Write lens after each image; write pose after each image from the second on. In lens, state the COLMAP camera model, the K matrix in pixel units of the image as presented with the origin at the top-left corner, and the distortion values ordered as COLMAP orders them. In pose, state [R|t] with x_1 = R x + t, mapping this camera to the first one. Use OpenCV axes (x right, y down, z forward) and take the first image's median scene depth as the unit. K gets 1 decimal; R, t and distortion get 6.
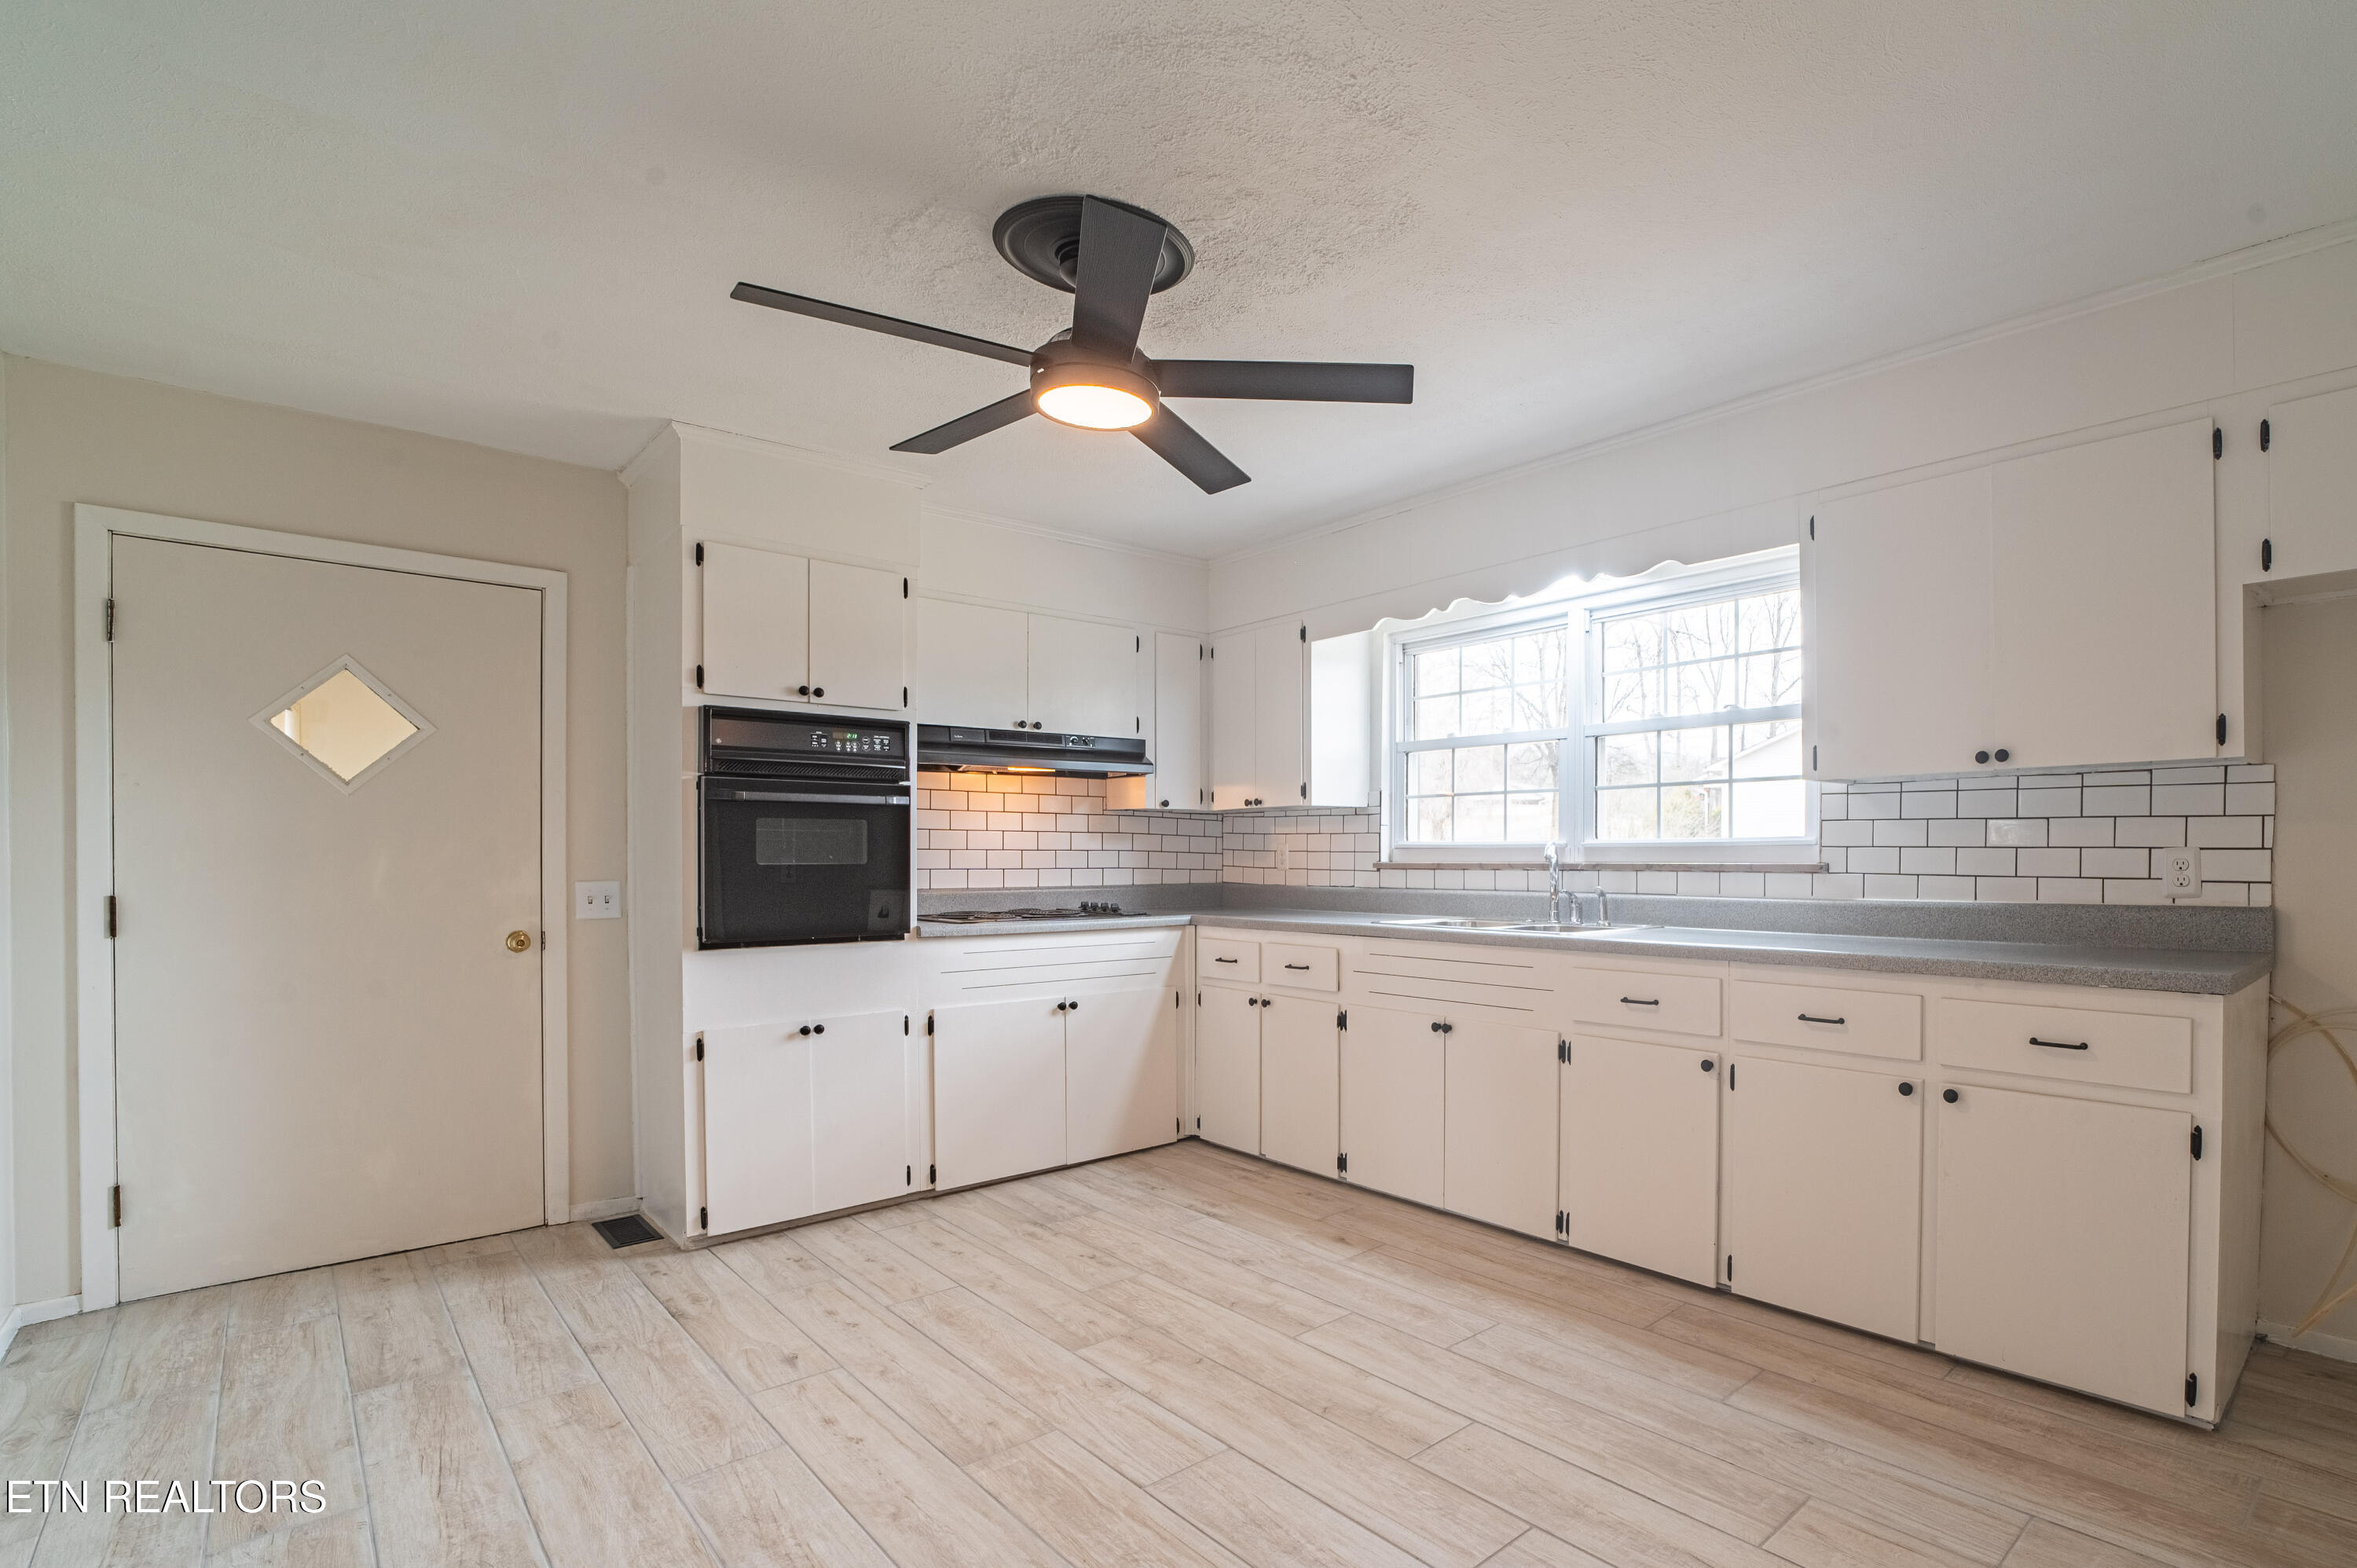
lens RADIAL K [[1133.9, 0, 1377.6], [0, 1133.9, 858.9], [0, 0, 1]] dist [-0.028859, 0.001147]
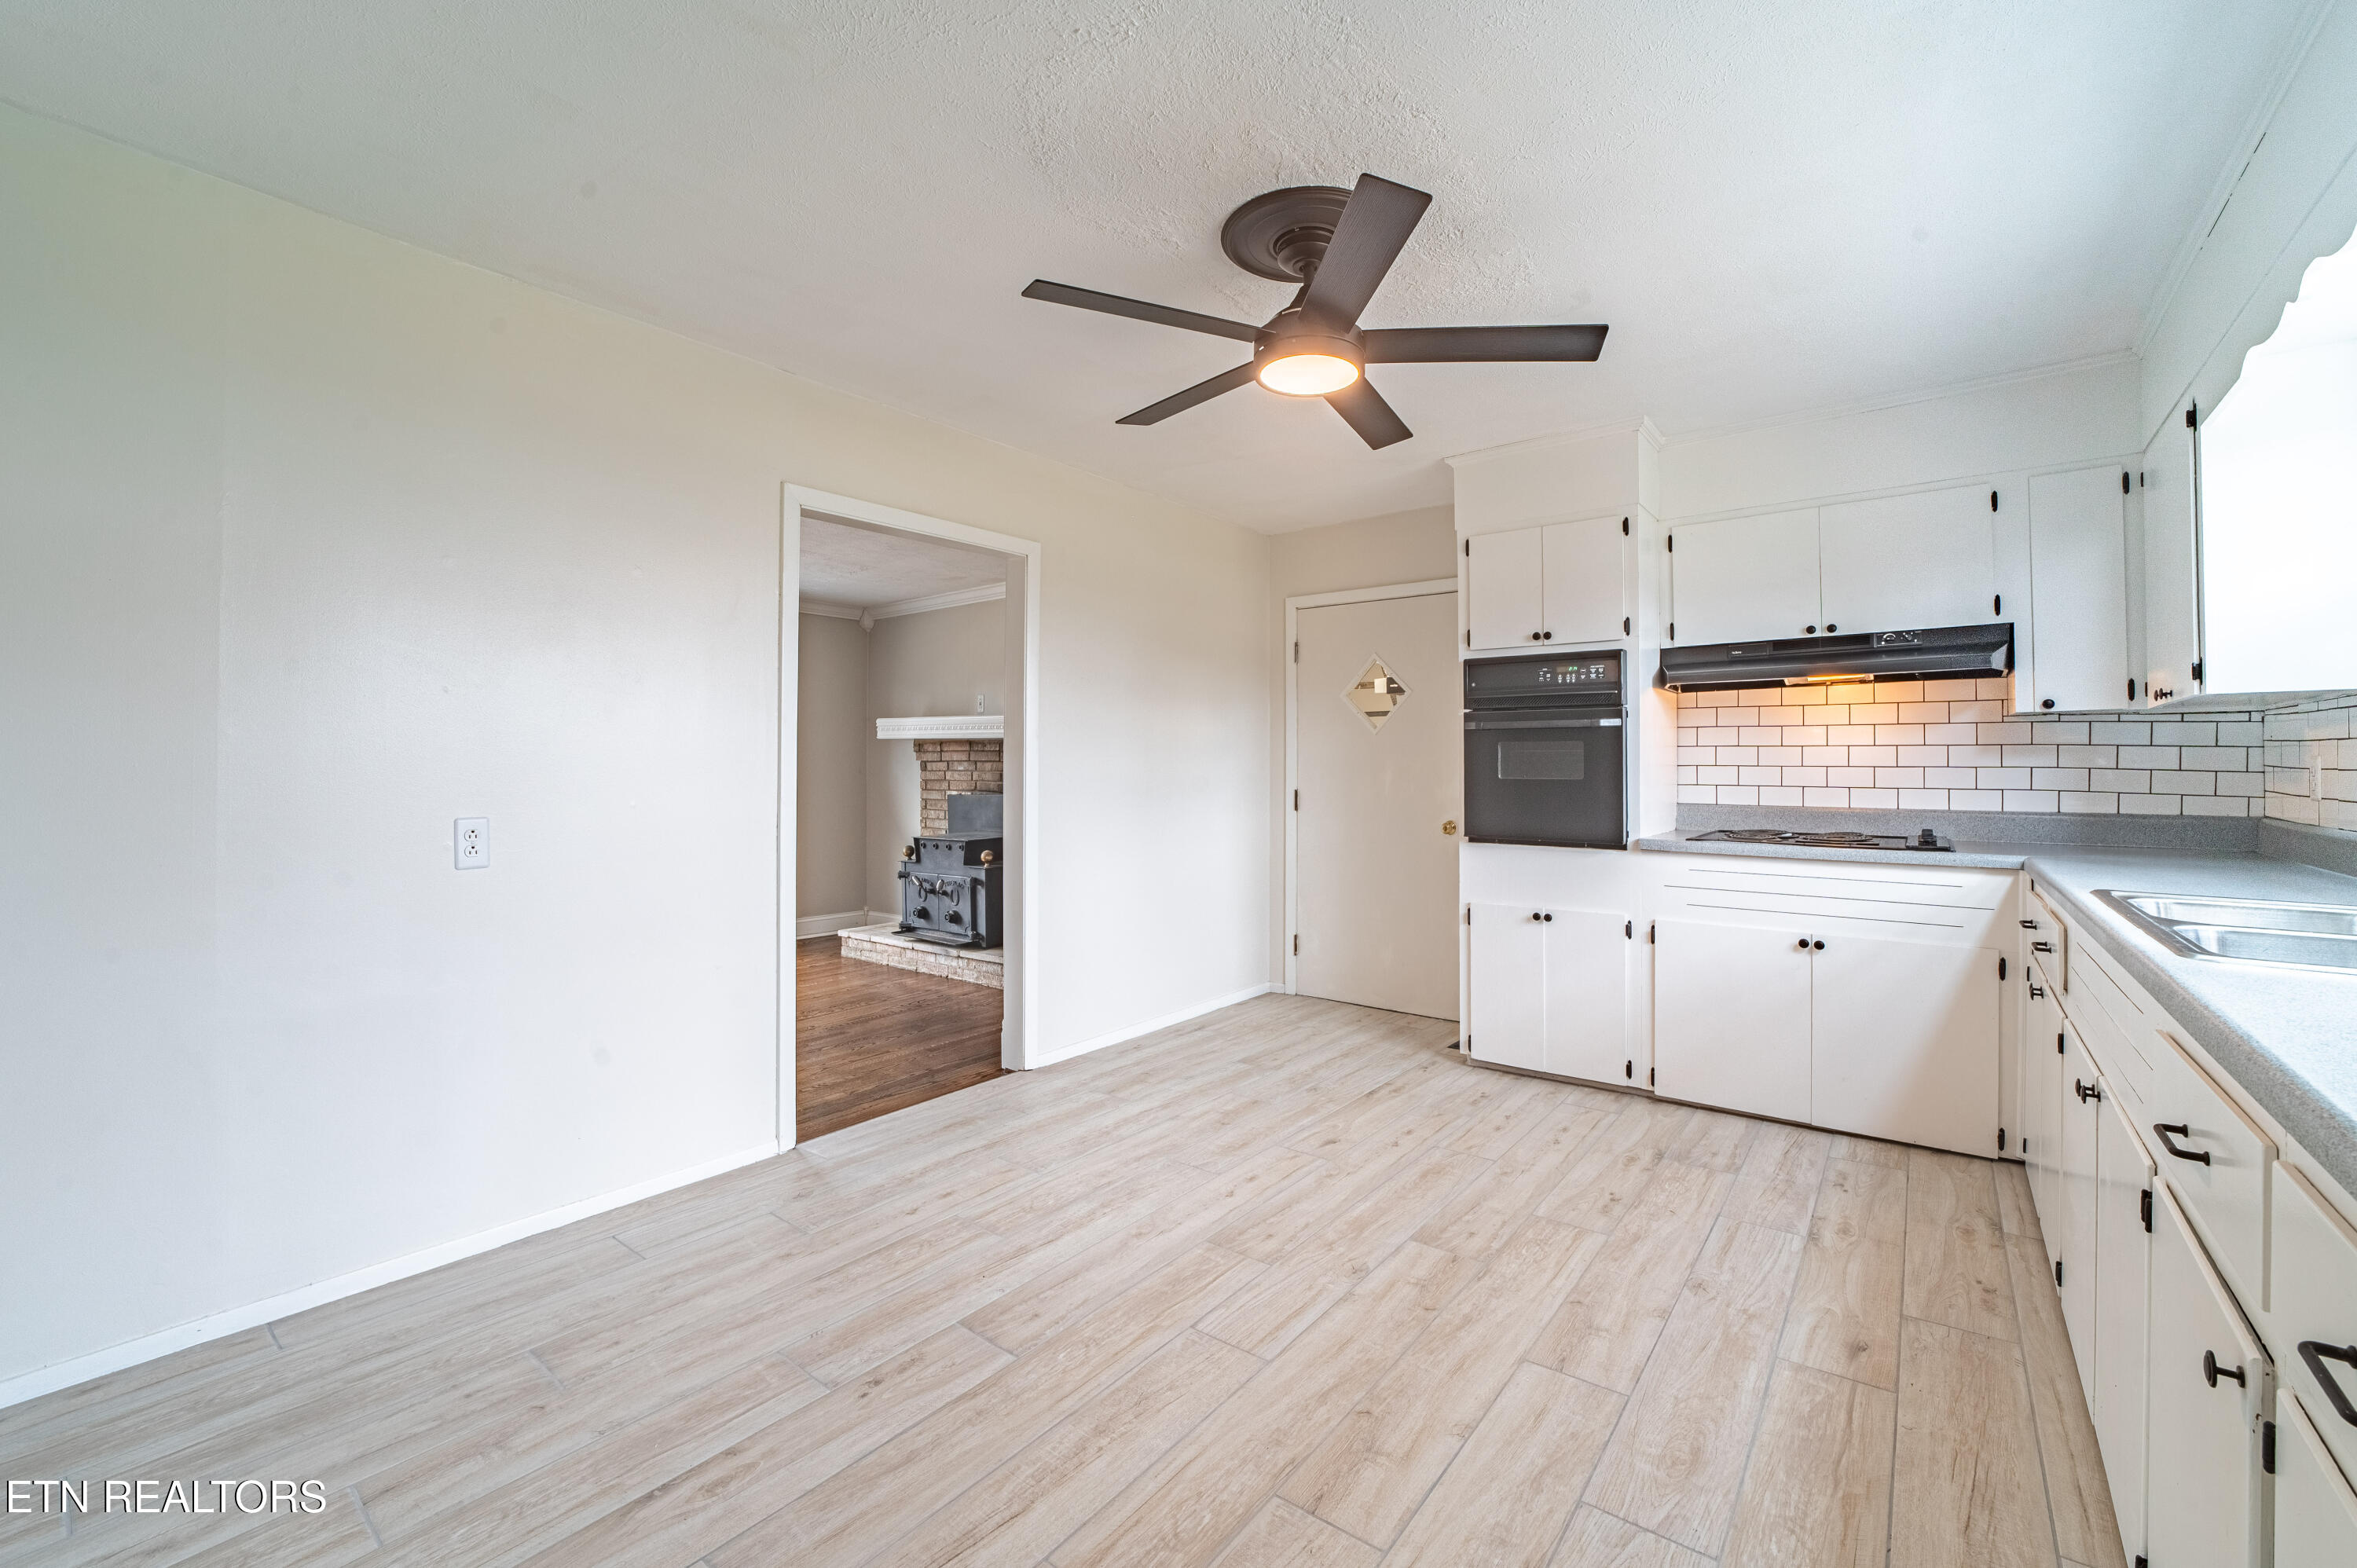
lens RADIAL K [[936.3, 0, 1250.2], [0, 936.3, 757.7], [0, 0, 1]] dist [-0.026821, 0.000126]
pose [[0.161655, -0.009103, -0.986805, 0.435476], [-0.006399, 0.999927, -0.010272, -0.005996], [0.986827, 0.007975, 0.161585, 0.534328]]
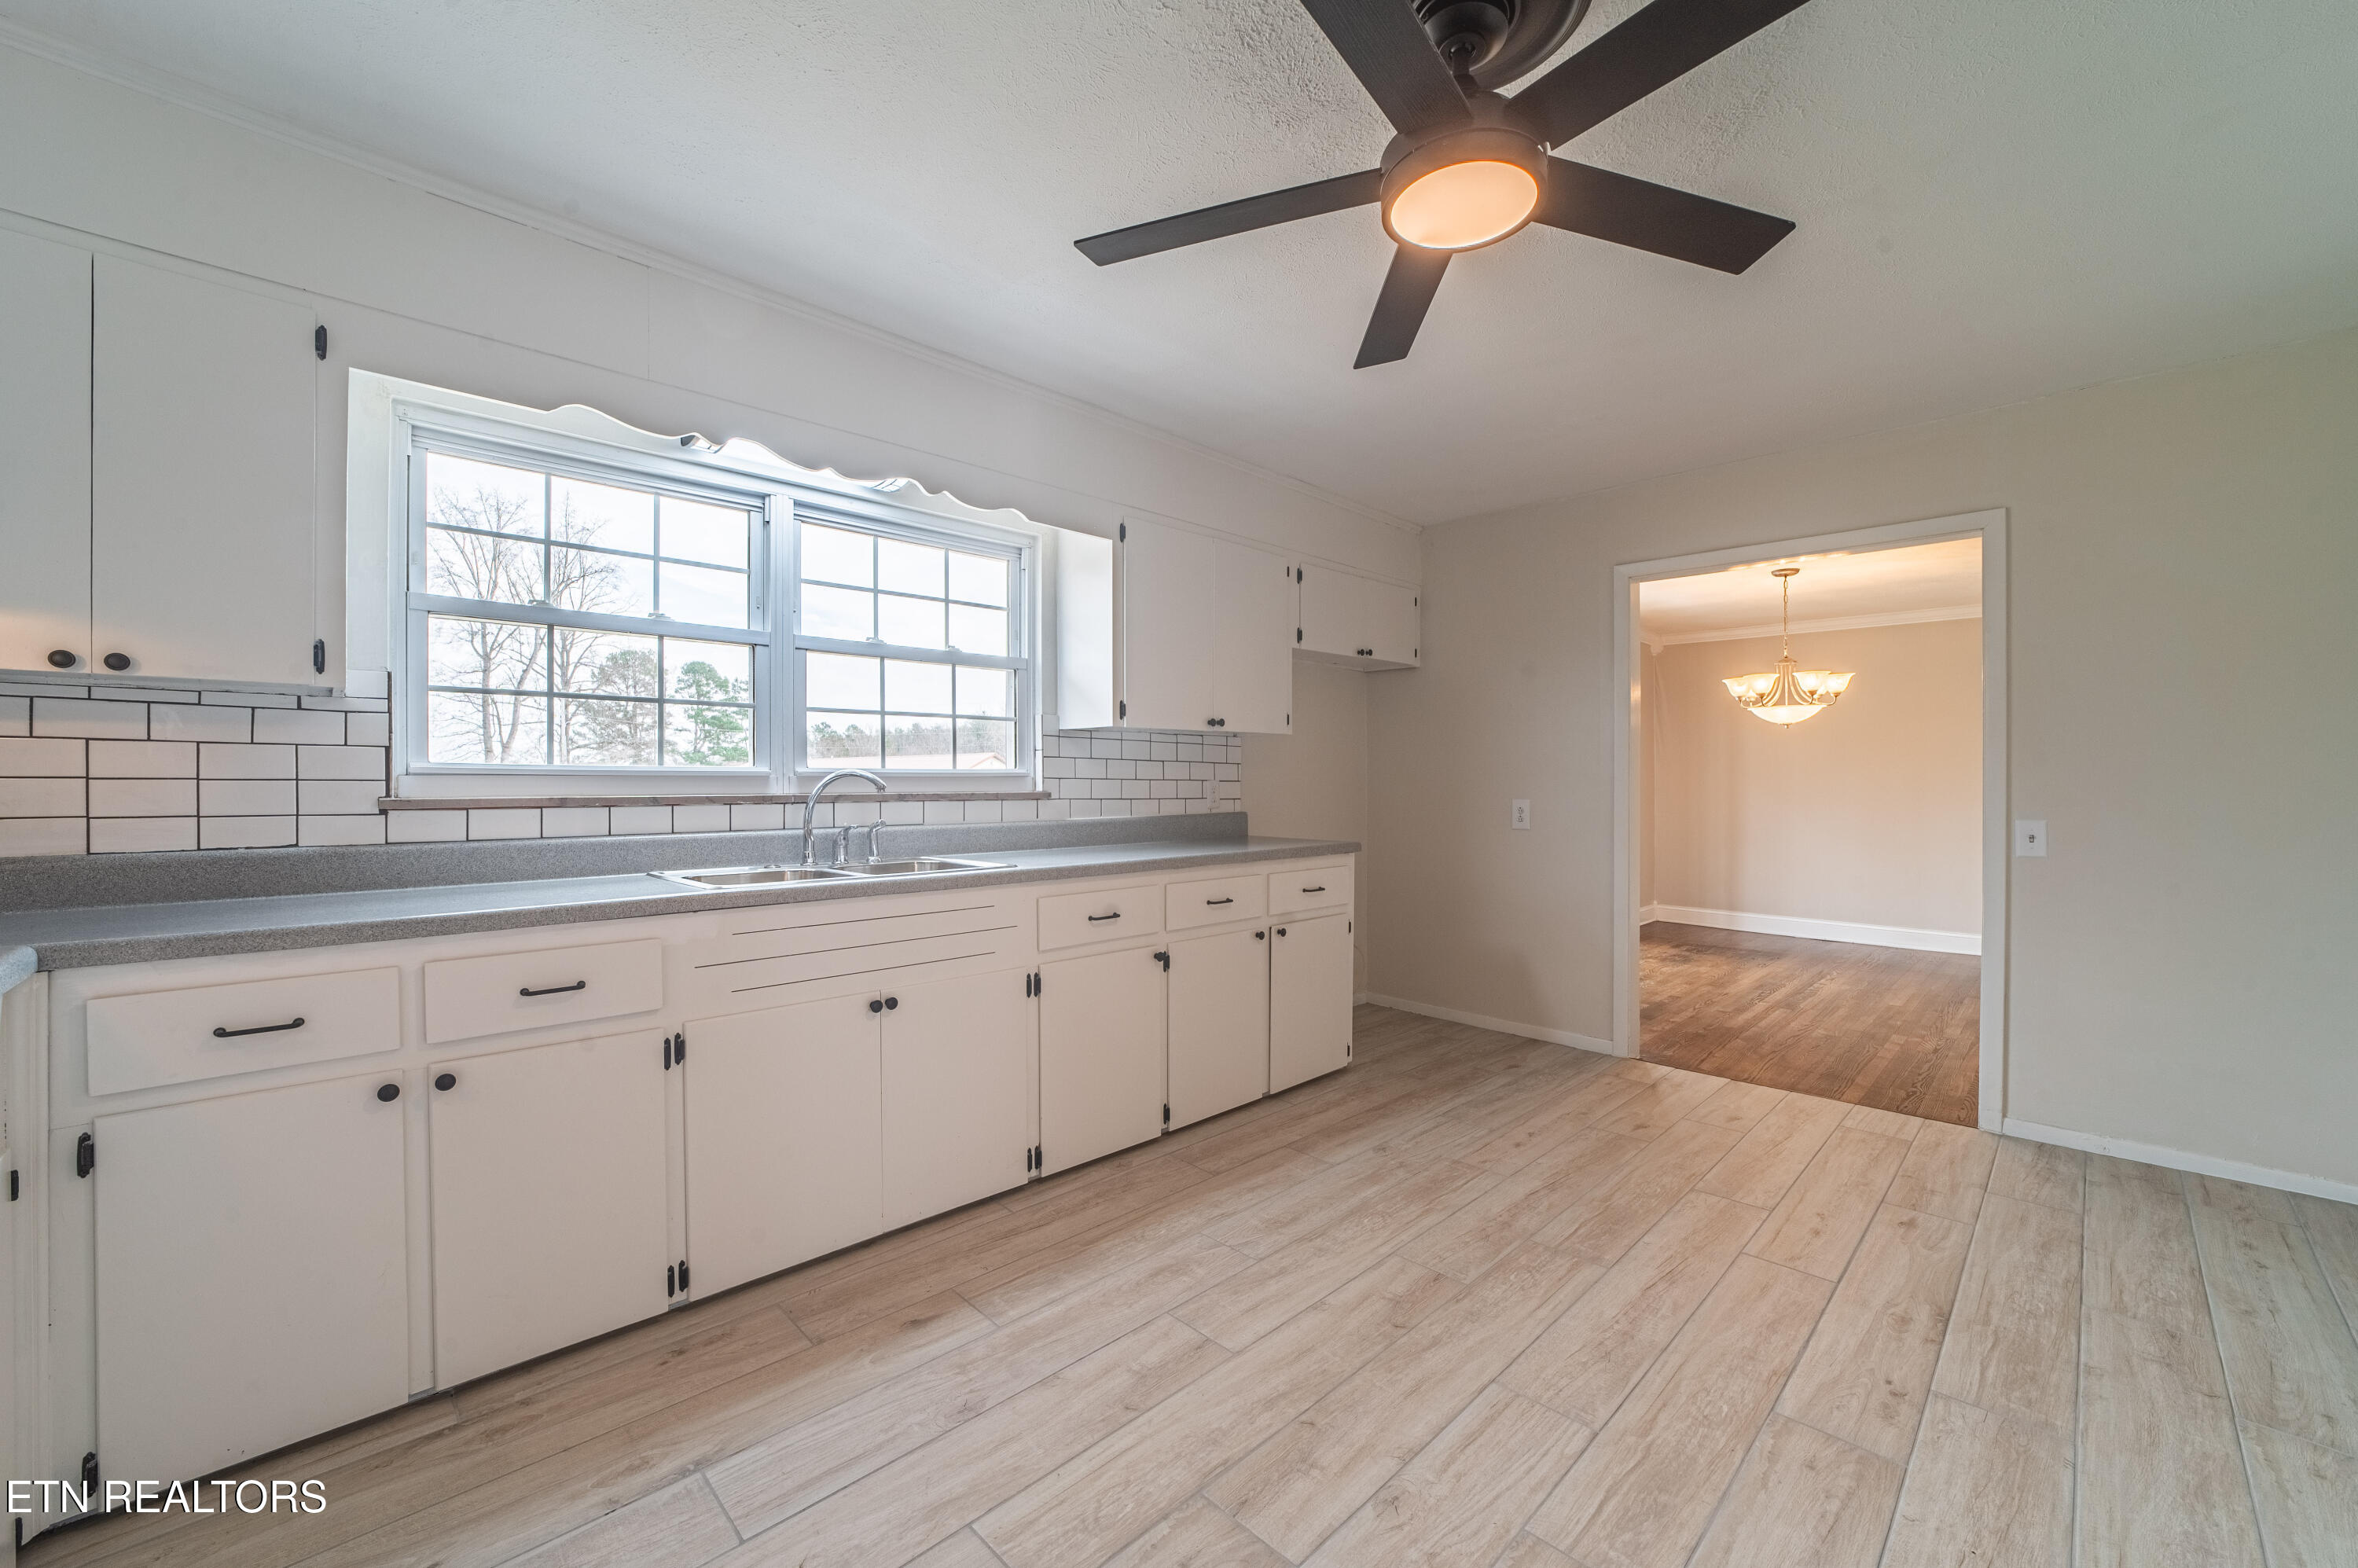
lens RADIAL K [[938.0, 0, 1179.0], [0, 938.0, 784.0], [0, 0, 1]] dist [-0.026165, 0.000312]
pose [[0.005181, 0.001981, 0.999985, -0.598309], [0.006085, 0.999979, -0.002013, -0.001306], [-0.999968, 0.006096, 0.005168, 0.802383]]
